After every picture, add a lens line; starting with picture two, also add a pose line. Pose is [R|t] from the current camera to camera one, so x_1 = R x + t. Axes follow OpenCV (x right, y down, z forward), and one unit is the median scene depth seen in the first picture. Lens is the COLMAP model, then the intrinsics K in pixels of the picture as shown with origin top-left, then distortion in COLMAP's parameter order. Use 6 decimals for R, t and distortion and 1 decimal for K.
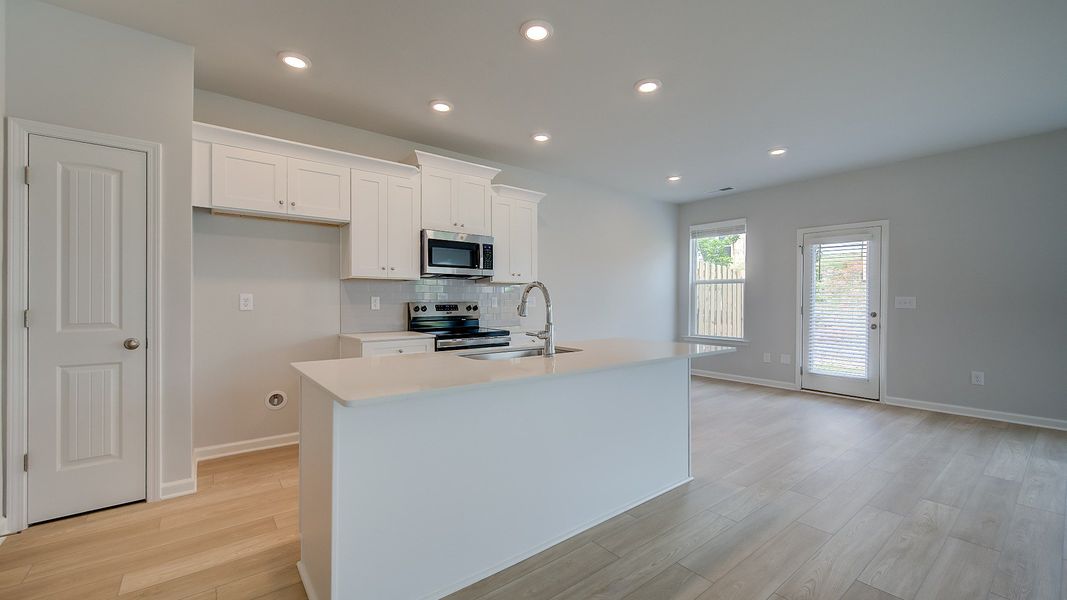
lens RADIAL K [[426.3, 0, 537.4], [0, 426.3, 300.5], [0, 0, 1]] dist [0.004749, -0.000522]
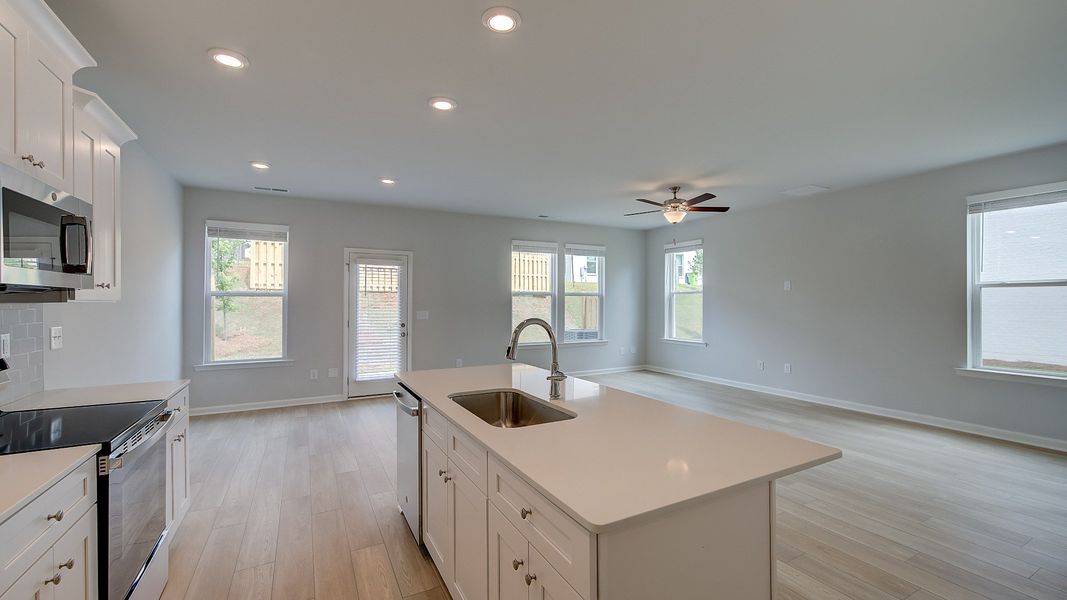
lens RADIAL K [[435.5, 0, 537.3], [0, 435.5, 299.2], [0, 0, 1]] dist [-0.005166, -0.000247]
pose [[0.175677, 0.001915, 0.984446, -0.464618], [0.004841, 0.999984, -0.002809, -0.042665], [-0.984436, 0.005259, 0.175665, 0.437400]]
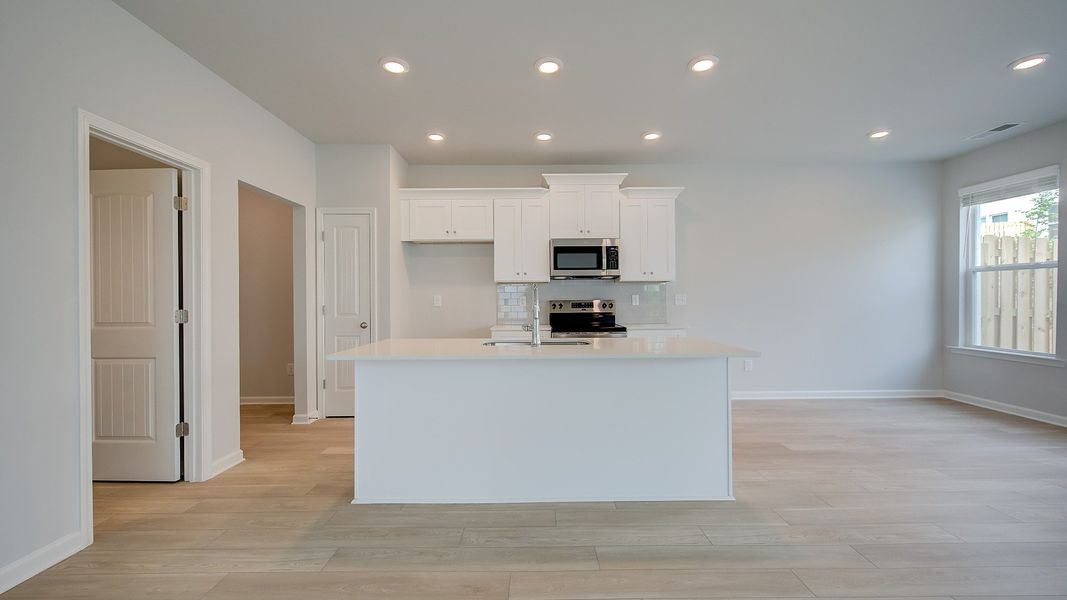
lens RADIAL K [[426.3, 0, 537.4], [0, 426.3, 300.5], [0, 0, 1]] dist [0.004749, -0.000522]
pose [[0.787410, -0.005648, -0.616404, 0.380928], [0.007980, 0.999968, 0.001030, 0.002115], [0.616378, -0.005730, 0.787429, 0.038091]]
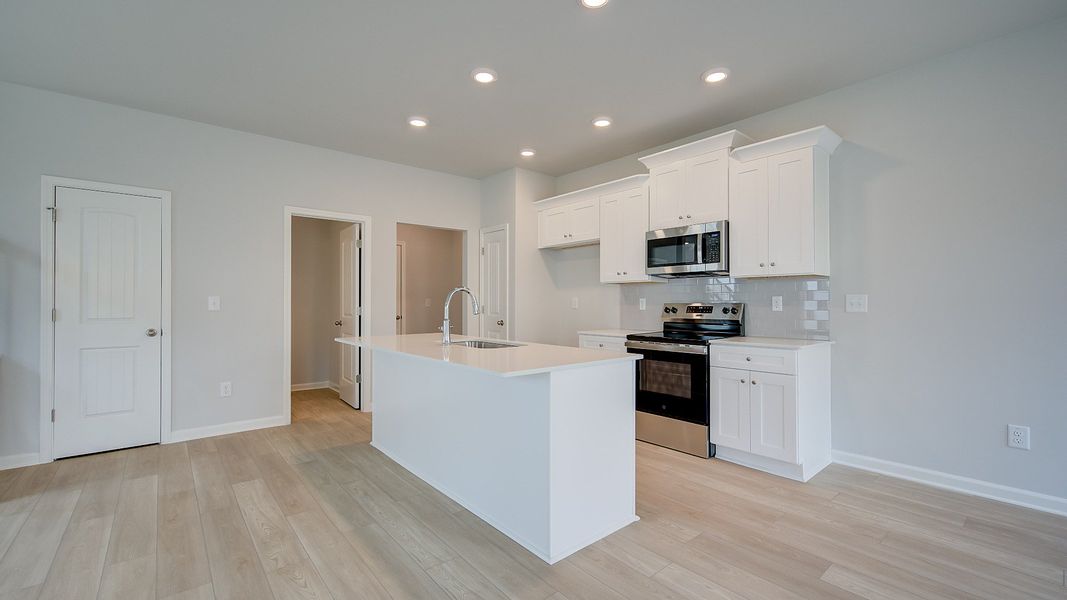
lens RADIAL K [[446.4, 0, 535.8], [0, 446.4, 299.9], [0, 0, 1]] dist [0.001601, 0.000212]
pose [[0.029428, -0.005324, -0.999553, 0.695595], [0.001763, 0.999985, -0.005275, 0.001006], [0.999565, -0.001607, 0.029437, 0.618164]]
